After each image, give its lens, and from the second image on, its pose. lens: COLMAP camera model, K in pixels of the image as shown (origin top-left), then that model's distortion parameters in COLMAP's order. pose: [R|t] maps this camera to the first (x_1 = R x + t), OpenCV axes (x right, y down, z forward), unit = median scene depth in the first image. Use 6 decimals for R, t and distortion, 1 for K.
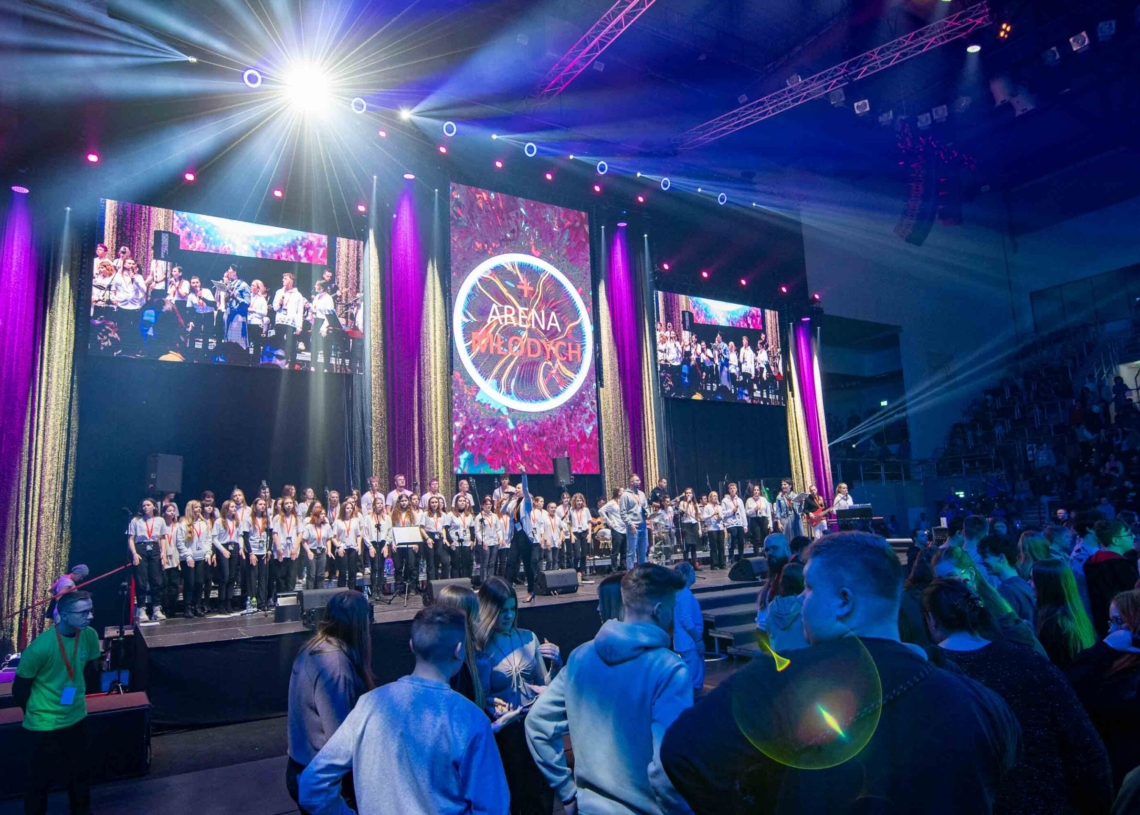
lens RADIAL K [[744.6, 0, 570.0], [0, 744.6, 407.5], [0, 0, 1]] dist [-0.016323, 0.002376]
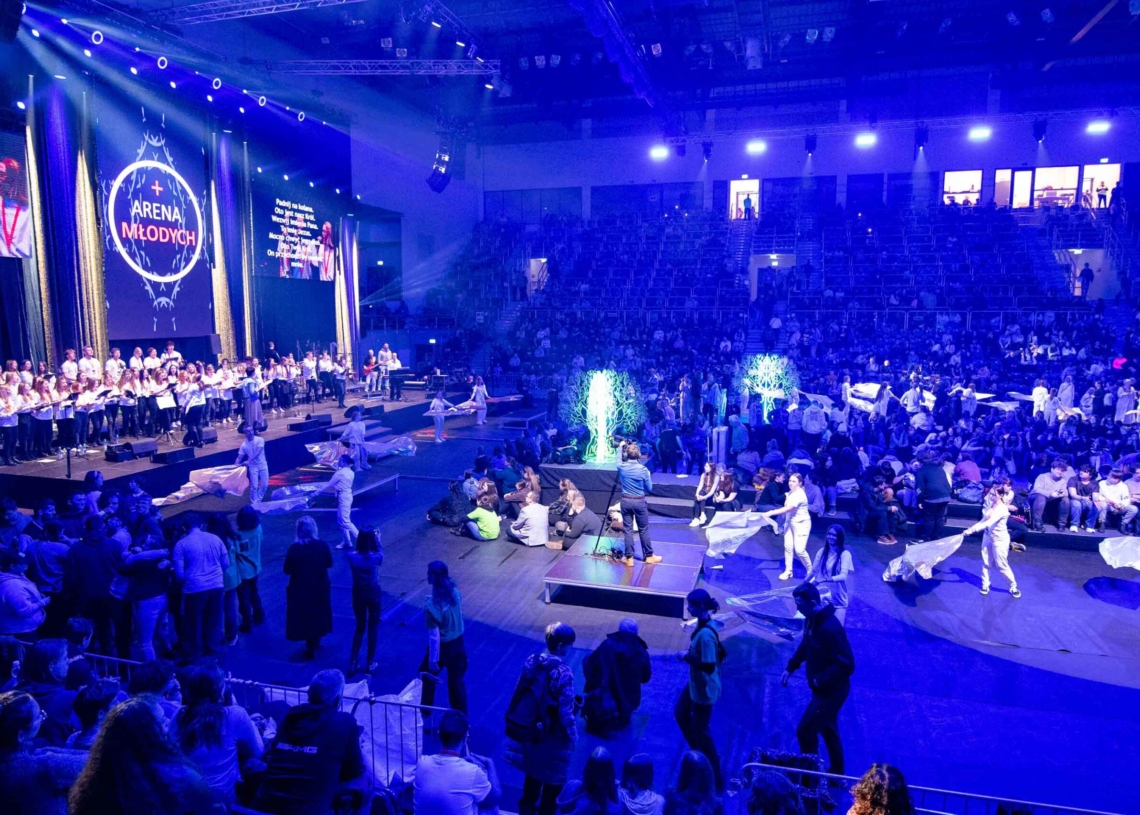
lens RADIAL K [[744.6, 0, 570.0], [0, 744.6, 407.5], [0, 0, 1]] dist [-0.016323, 0.002376]
pose [[0.752163, -0.037397, 0.657915, -0.319019], [-0.136535, 0.967879, 0.211111, -0.137487], [-0.644677, -0.248618, 0.722897, -0.350889]]
